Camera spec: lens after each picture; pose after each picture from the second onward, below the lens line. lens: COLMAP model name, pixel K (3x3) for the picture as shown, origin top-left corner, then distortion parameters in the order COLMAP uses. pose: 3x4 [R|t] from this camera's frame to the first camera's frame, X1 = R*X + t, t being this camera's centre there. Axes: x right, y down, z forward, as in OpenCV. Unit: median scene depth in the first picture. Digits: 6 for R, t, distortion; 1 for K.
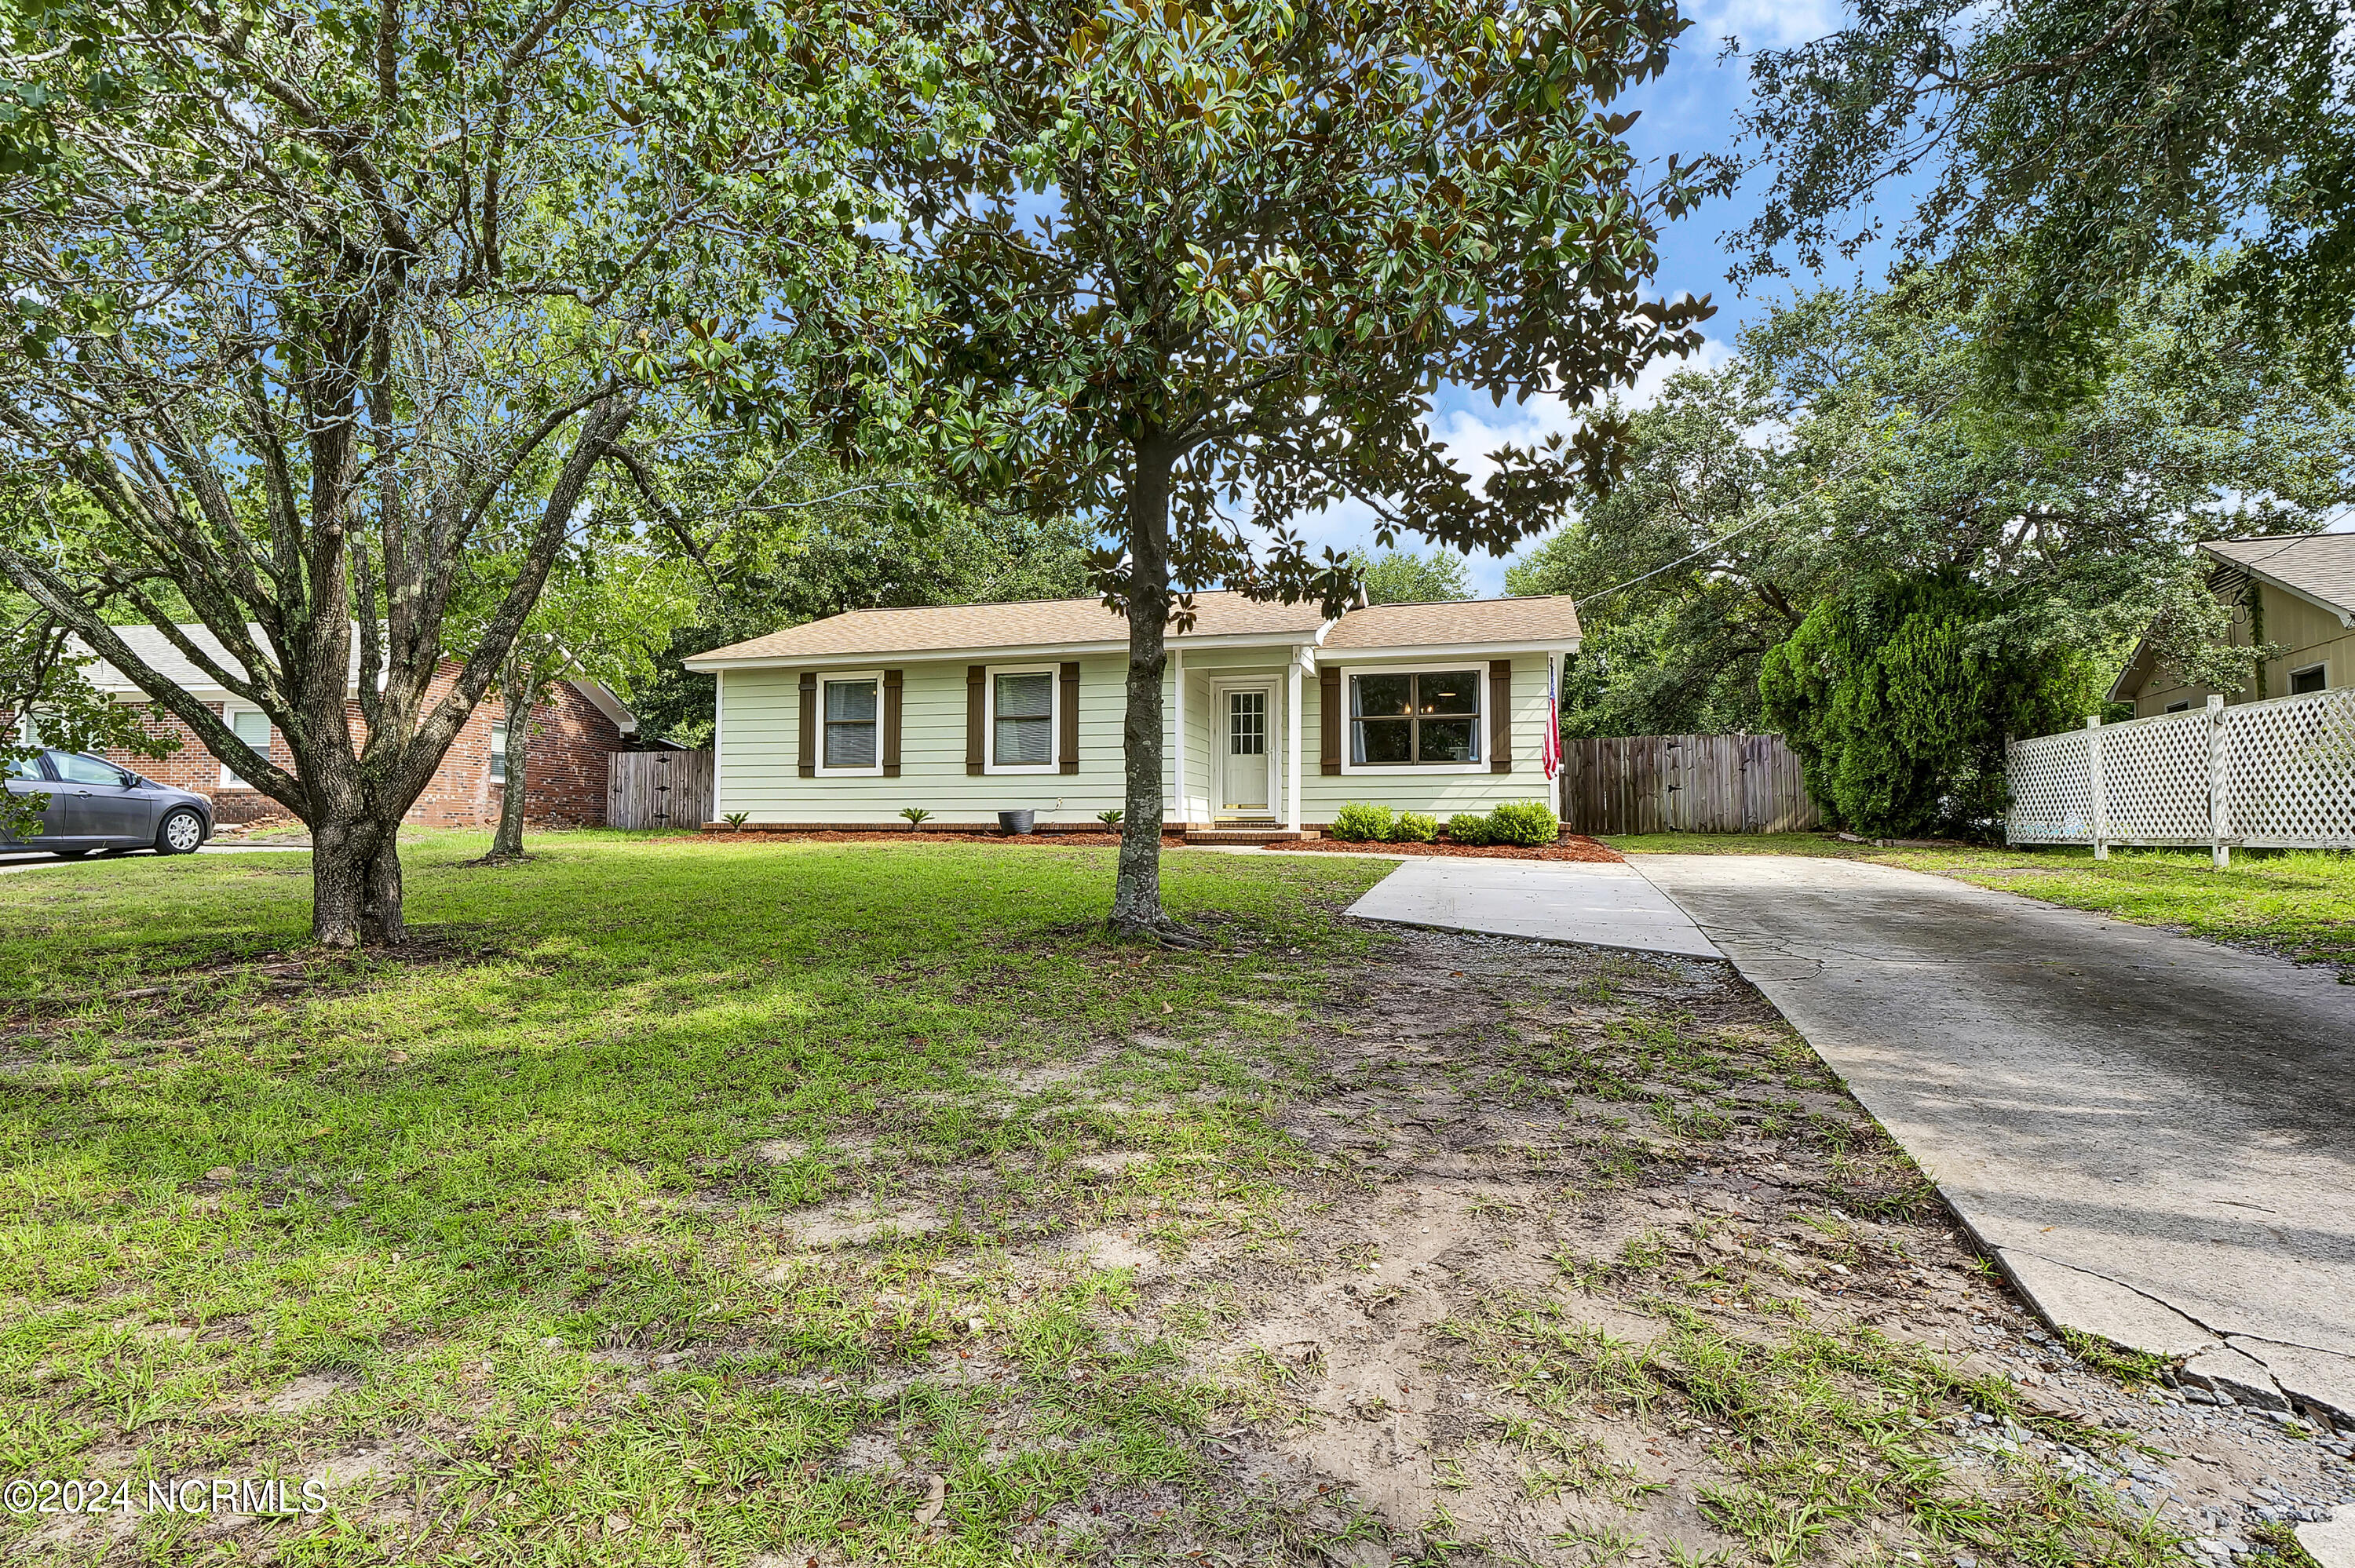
lens RADIAL K [[1301.3, 0, 1141.3], [0, 1301.3, 713.3], [0, 0, 1]] dist [-0.001186, -0.000888]
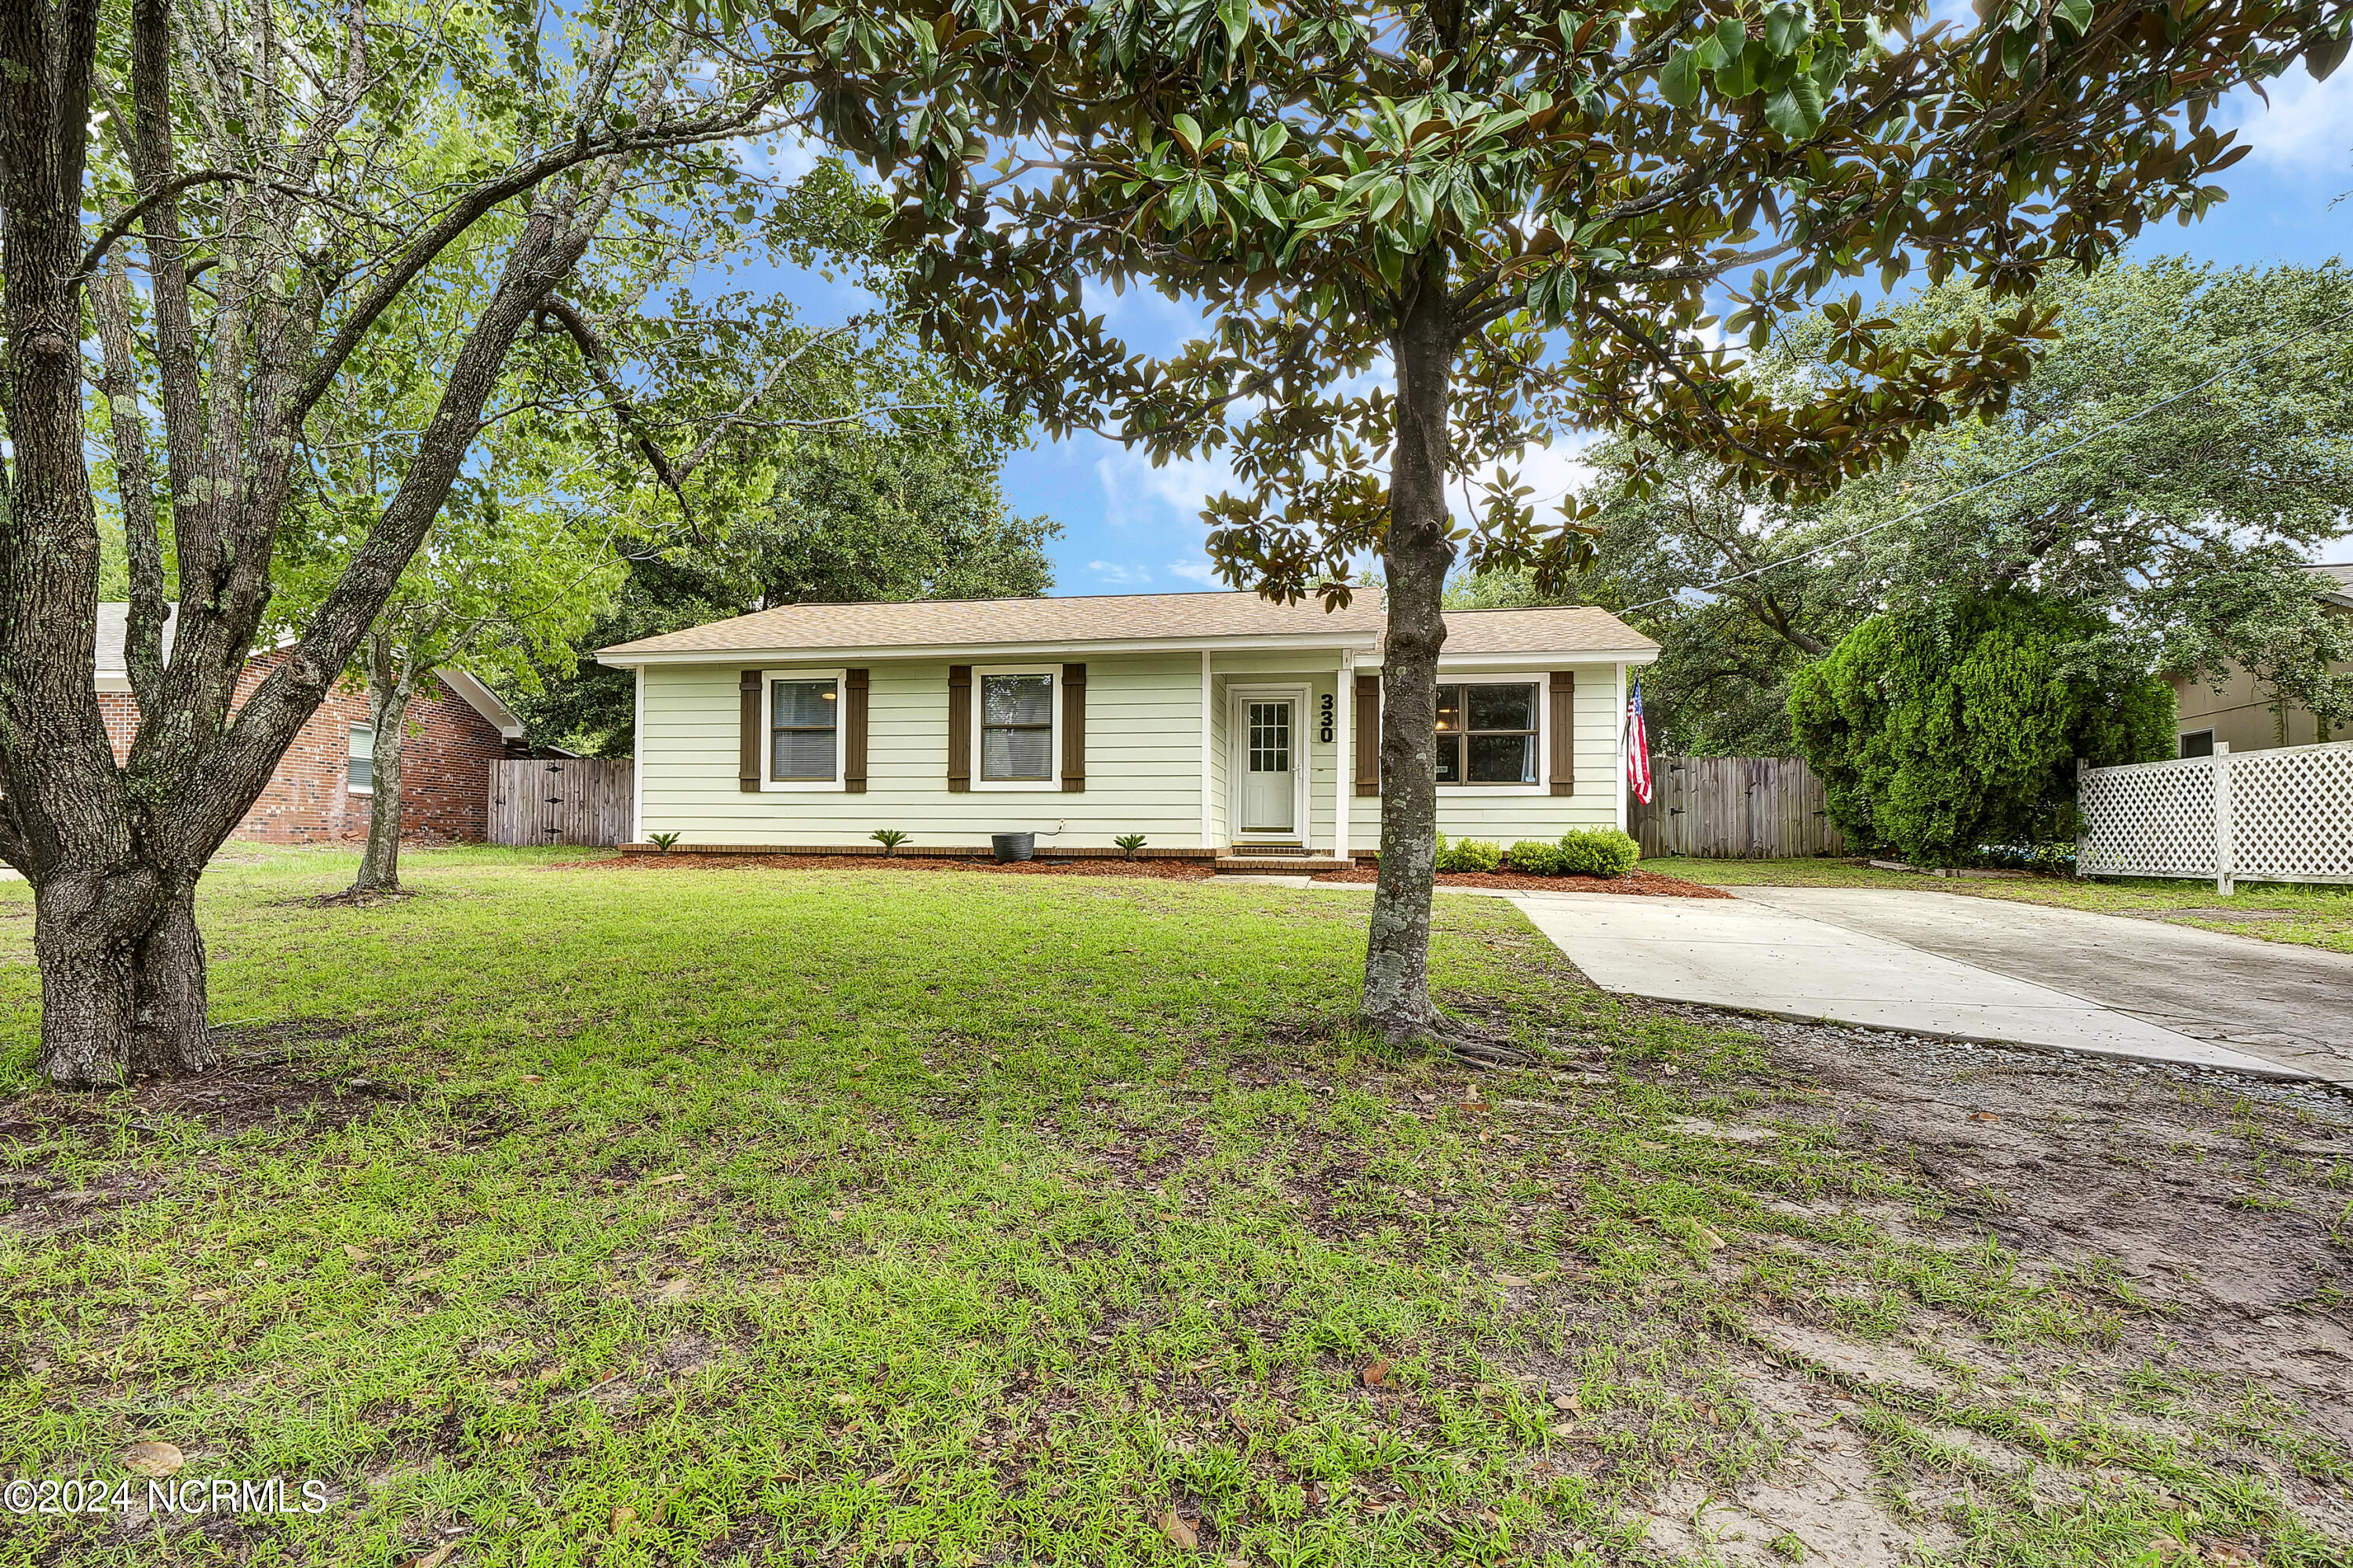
lens RADIAL K [[1161.9, 0, 1154.1], [0, 1161.9, 784.2], [0, 0, 1]] dist [-0.008912, -0.000167]
pose [[0.988985, 0.010456, 0.147646, -0.117022], [-0.016998, 0.998926, 0.043115, 0.007213], [-0.147037, -0.045150, 0.988100, 0.224880]]
